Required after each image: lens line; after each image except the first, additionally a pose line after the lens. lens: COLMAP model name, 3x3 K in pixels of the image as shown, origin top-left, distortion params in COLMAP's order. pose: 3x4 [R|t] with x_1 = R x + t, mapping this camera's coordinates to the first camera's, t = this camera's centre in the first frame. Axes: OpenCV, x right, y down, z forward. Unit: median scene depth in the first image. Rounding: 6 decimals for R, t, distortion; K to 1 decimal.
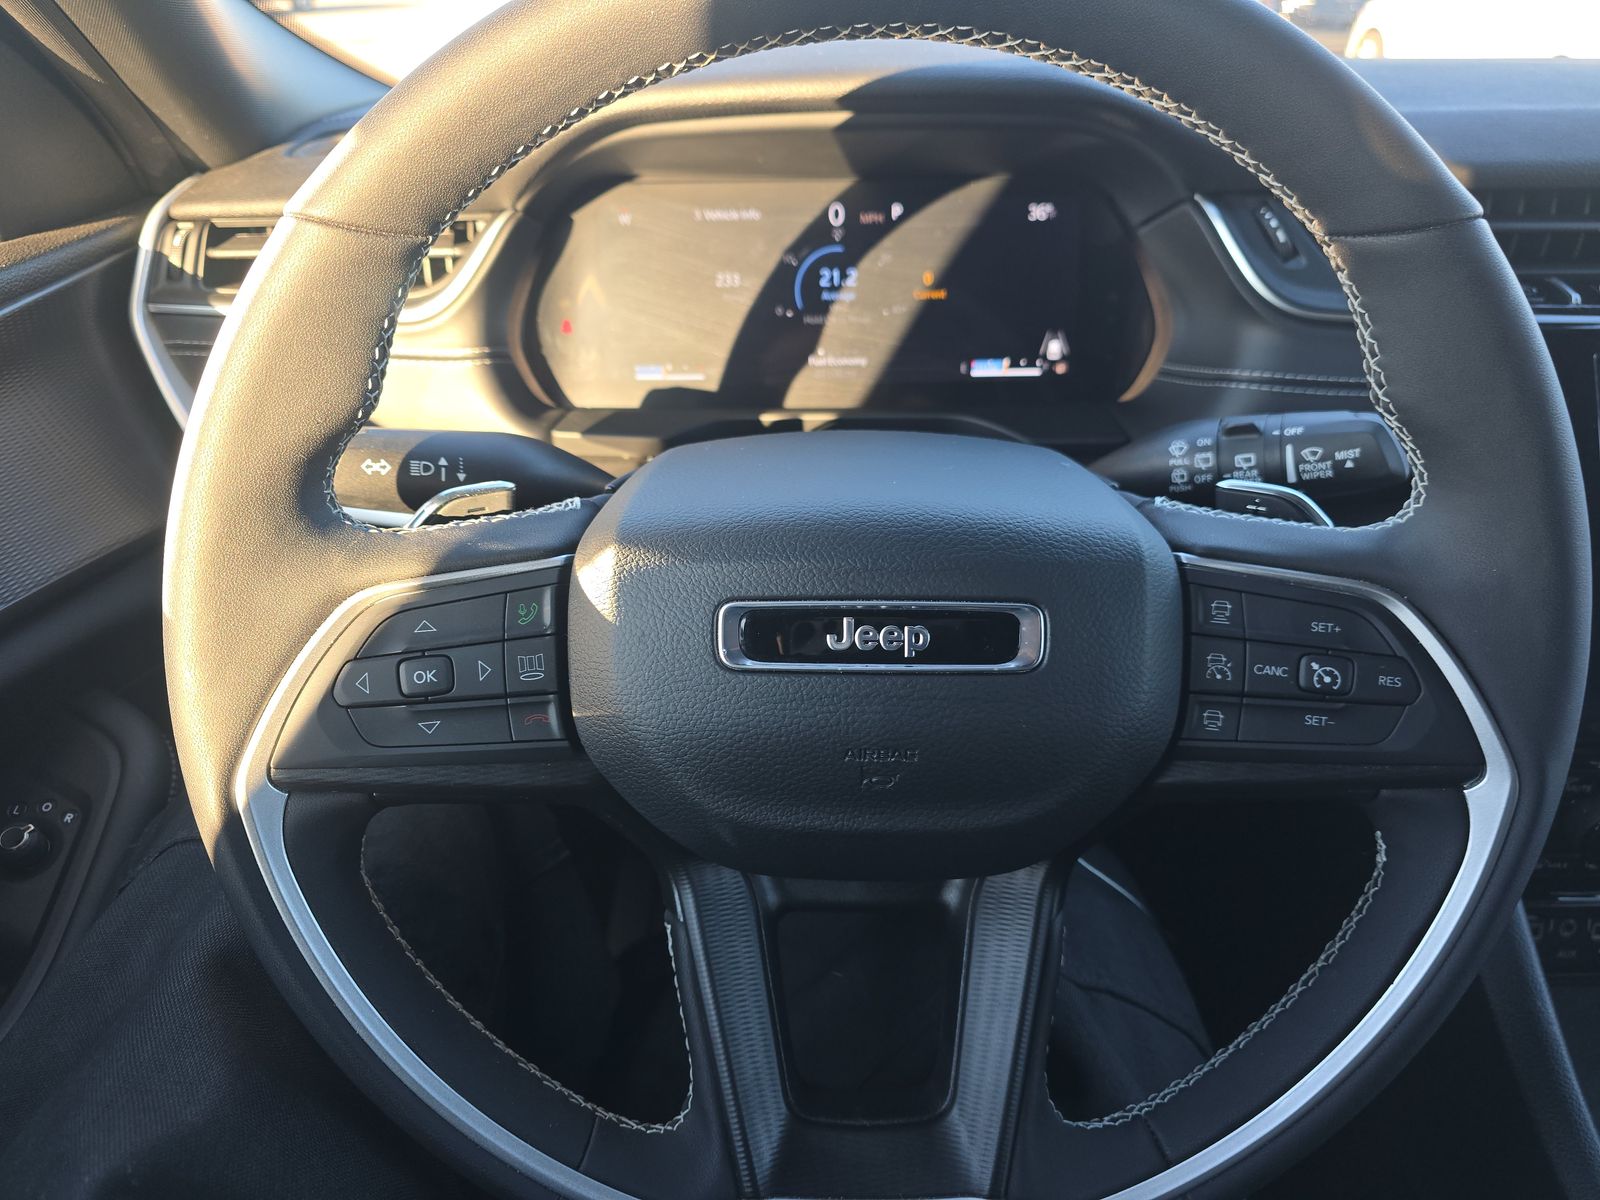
lens RADIAL K [[1063.8, 0, 797.0], [0, 1063.8, 597.3], [0, 0, 1]] dist [0.037215, -0.011273]
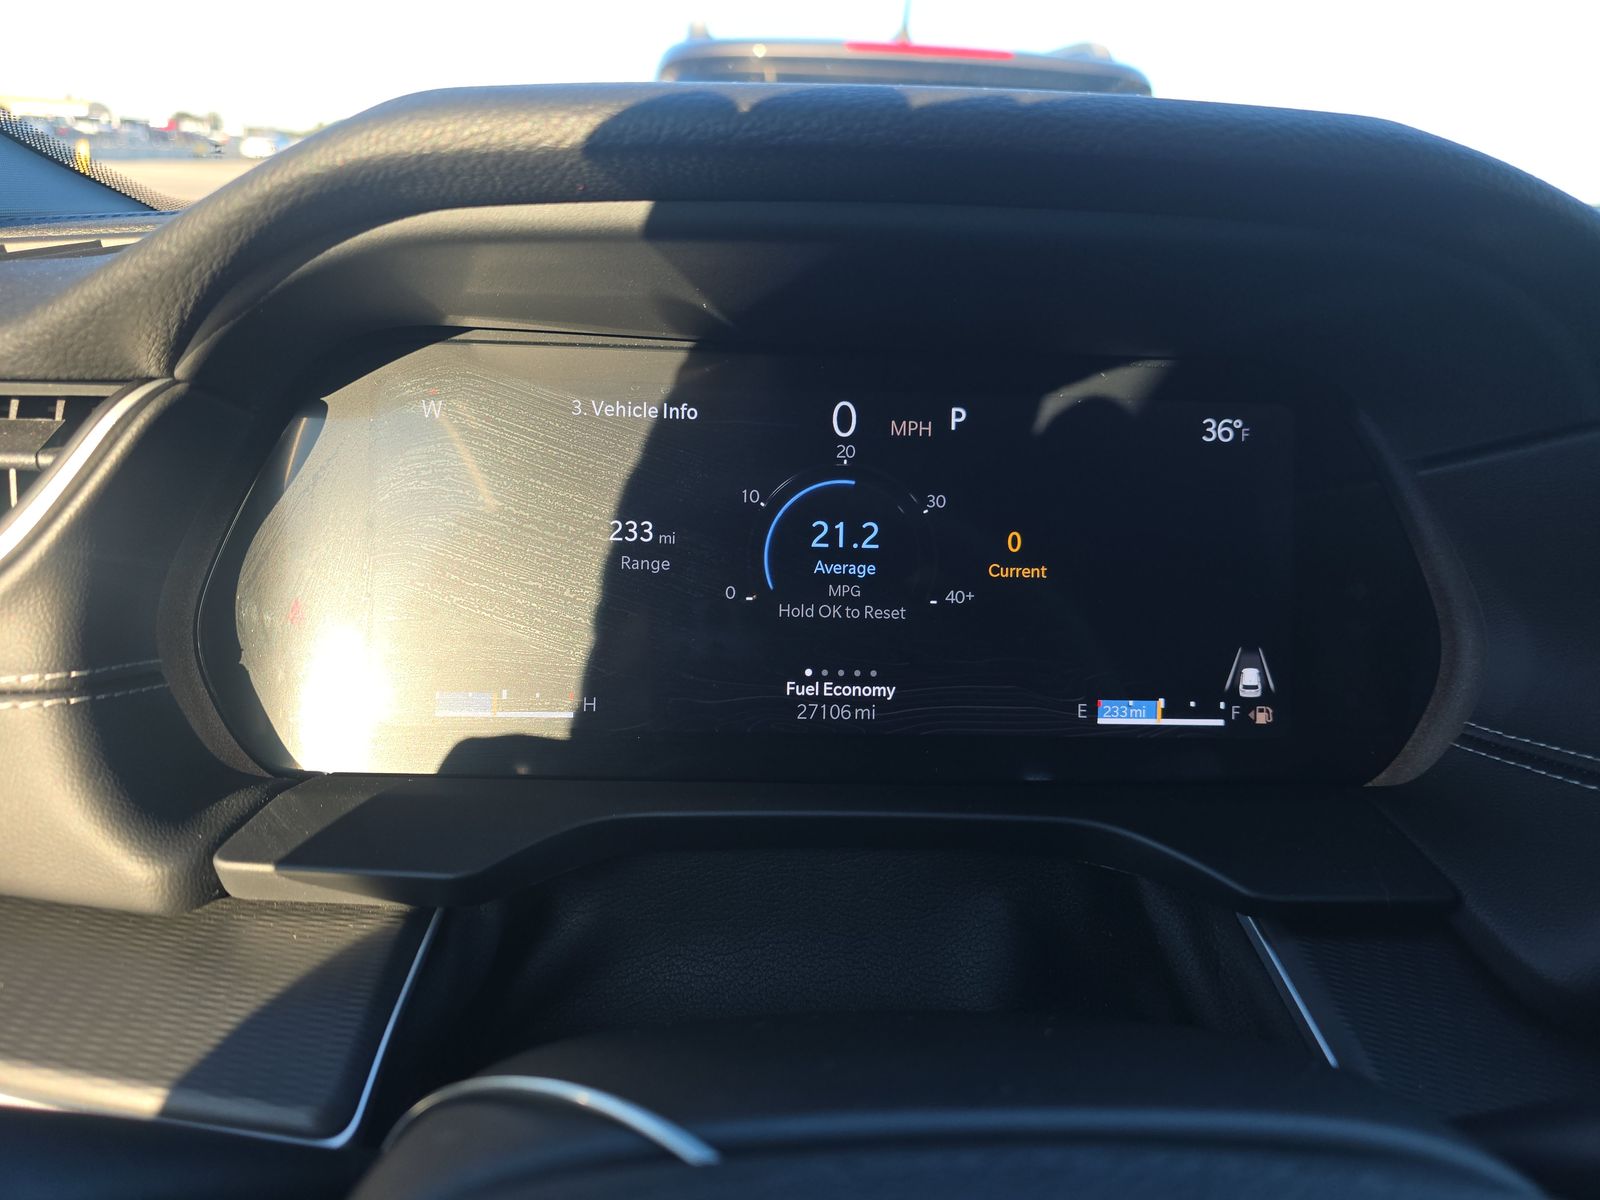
lens RADIAL K [[1063.8, 0, 799.9], [0, 1063.8, 603.5], [0, 0, 1]] dist [0.037215, -0.011273]
pose [[0.994620, 0.028873, 0.099489, -0.034098], [-0.012224, 0.986376, -0.164053, -0.180340], [-0.102870, 0.161954, 0.981422, 0.496981]]
